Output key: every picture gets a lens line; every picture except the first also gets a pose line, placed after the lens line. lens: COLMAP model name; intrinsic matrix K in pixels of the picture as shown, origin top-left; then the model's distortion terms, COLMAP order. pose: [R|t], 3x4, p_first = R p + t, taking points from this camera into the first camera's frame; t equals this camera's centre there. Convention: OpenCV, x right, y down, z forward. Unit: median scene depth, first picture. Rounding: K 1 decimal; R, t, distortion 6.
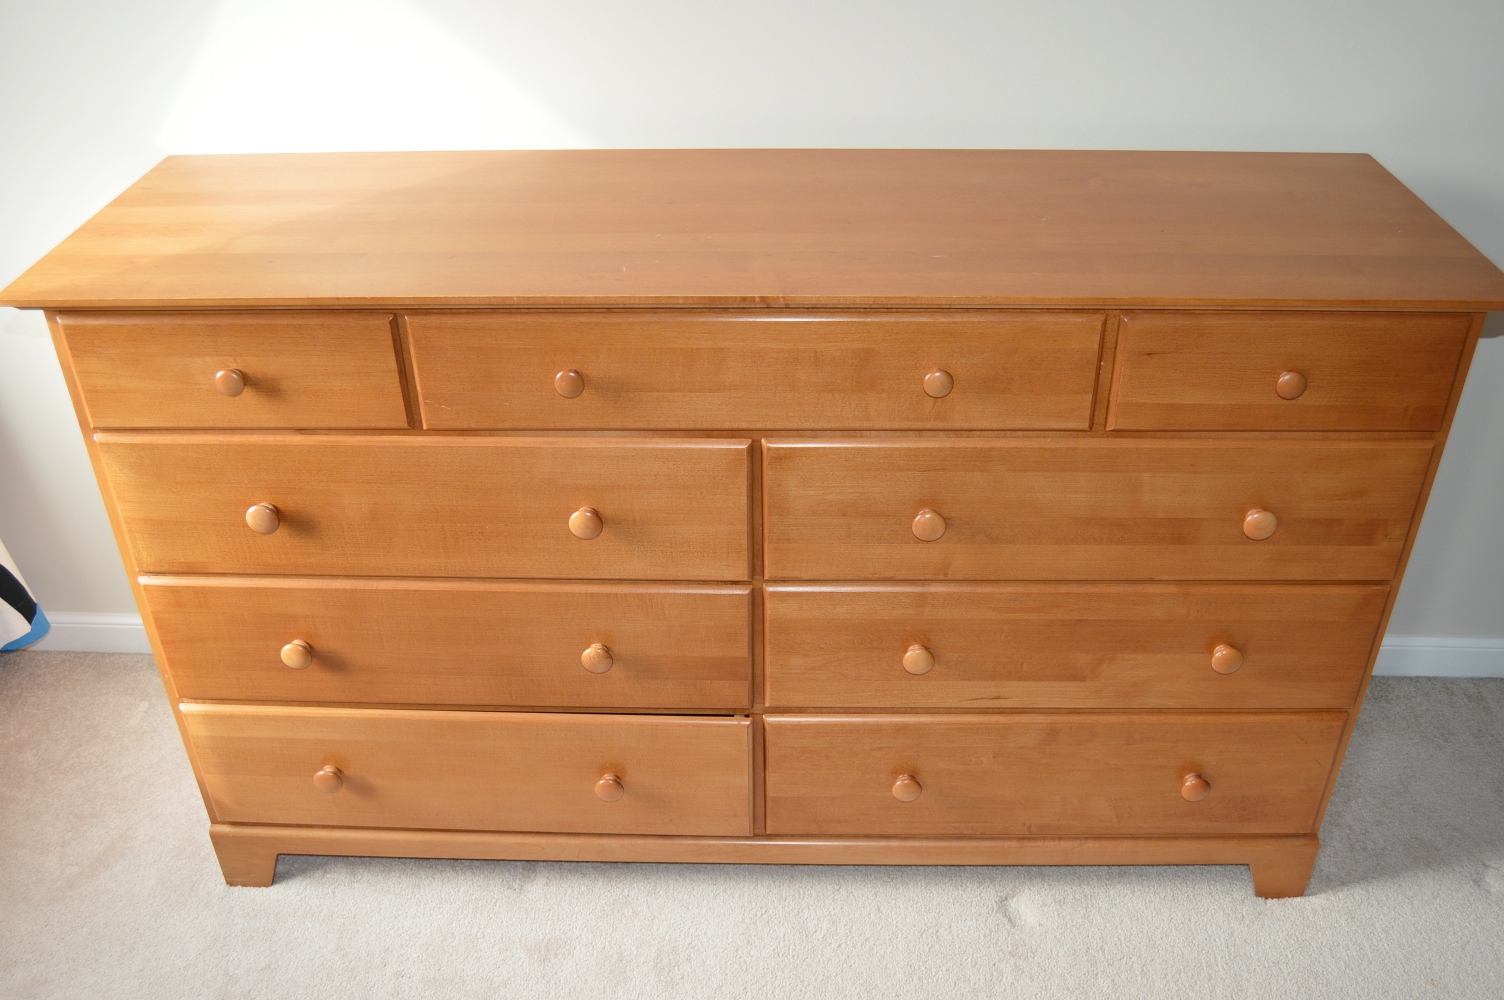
lens RADIAL K [[1294.4, 0, 754.3], [0, 1294.4, 503.5], [0, 0, 1]] dist [-0.064251, 0.011390]
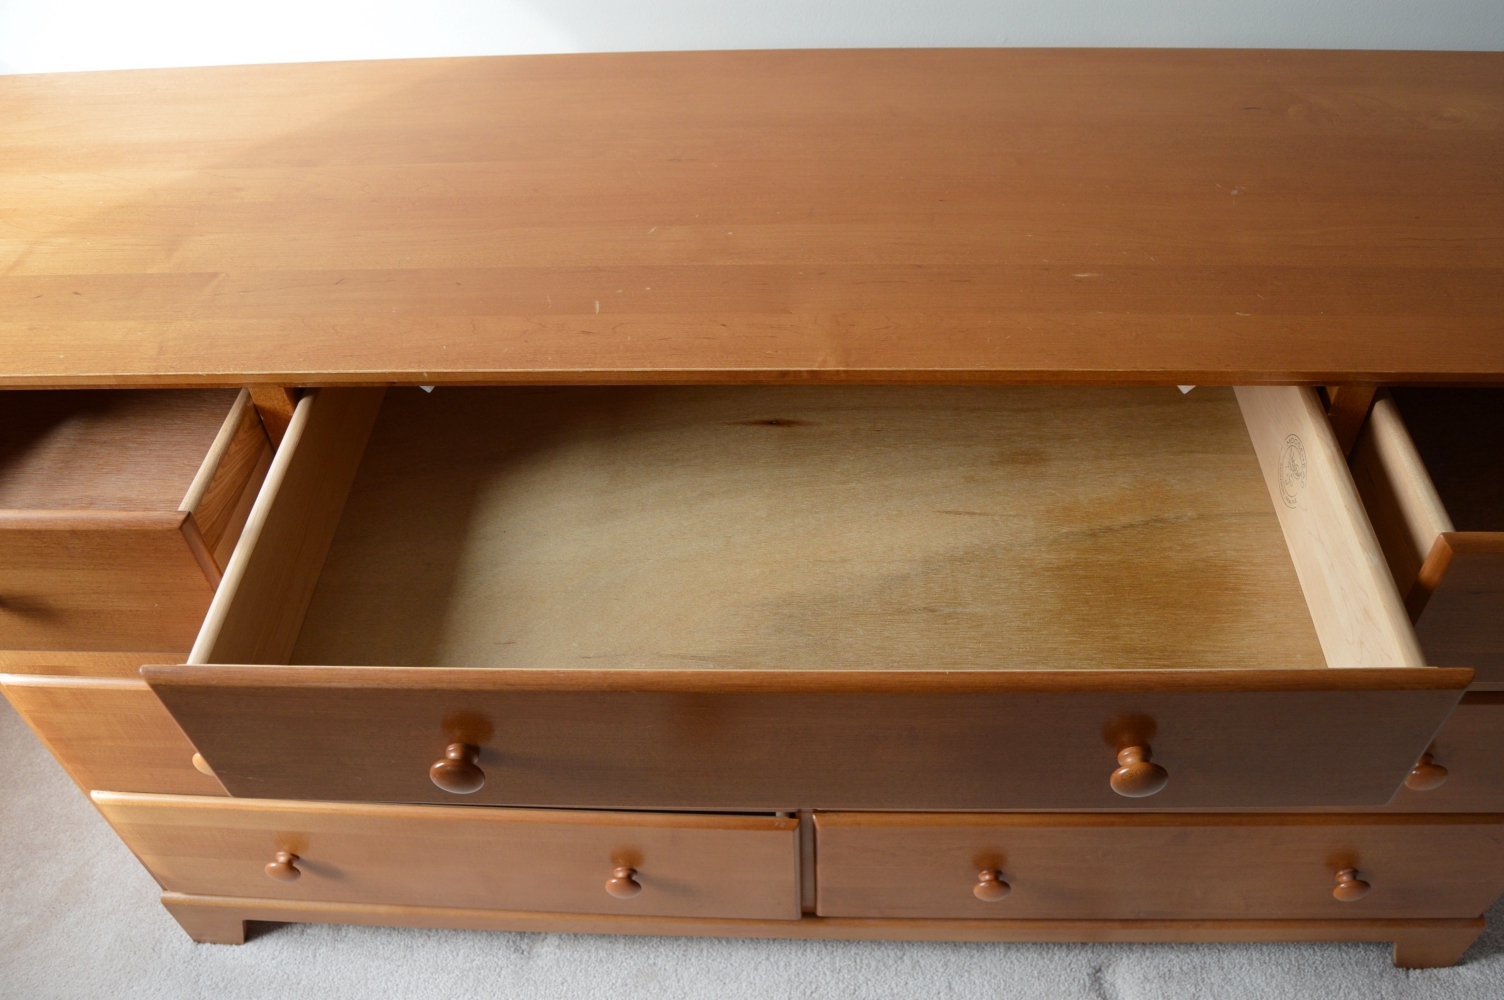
lens RADIAL K [[1197.6, 0, 768.0], [0, 1197.6, 497.3], [0, 0, 1]] dist [-0.075662, 0.017017]
pose [[0.999638, -0.006380, -0.026119, -0.000381], [0.011537, 0.979244, 0.202358, -0.169202], [0.024286, -0.202586, 0.978963, 0.323318]]
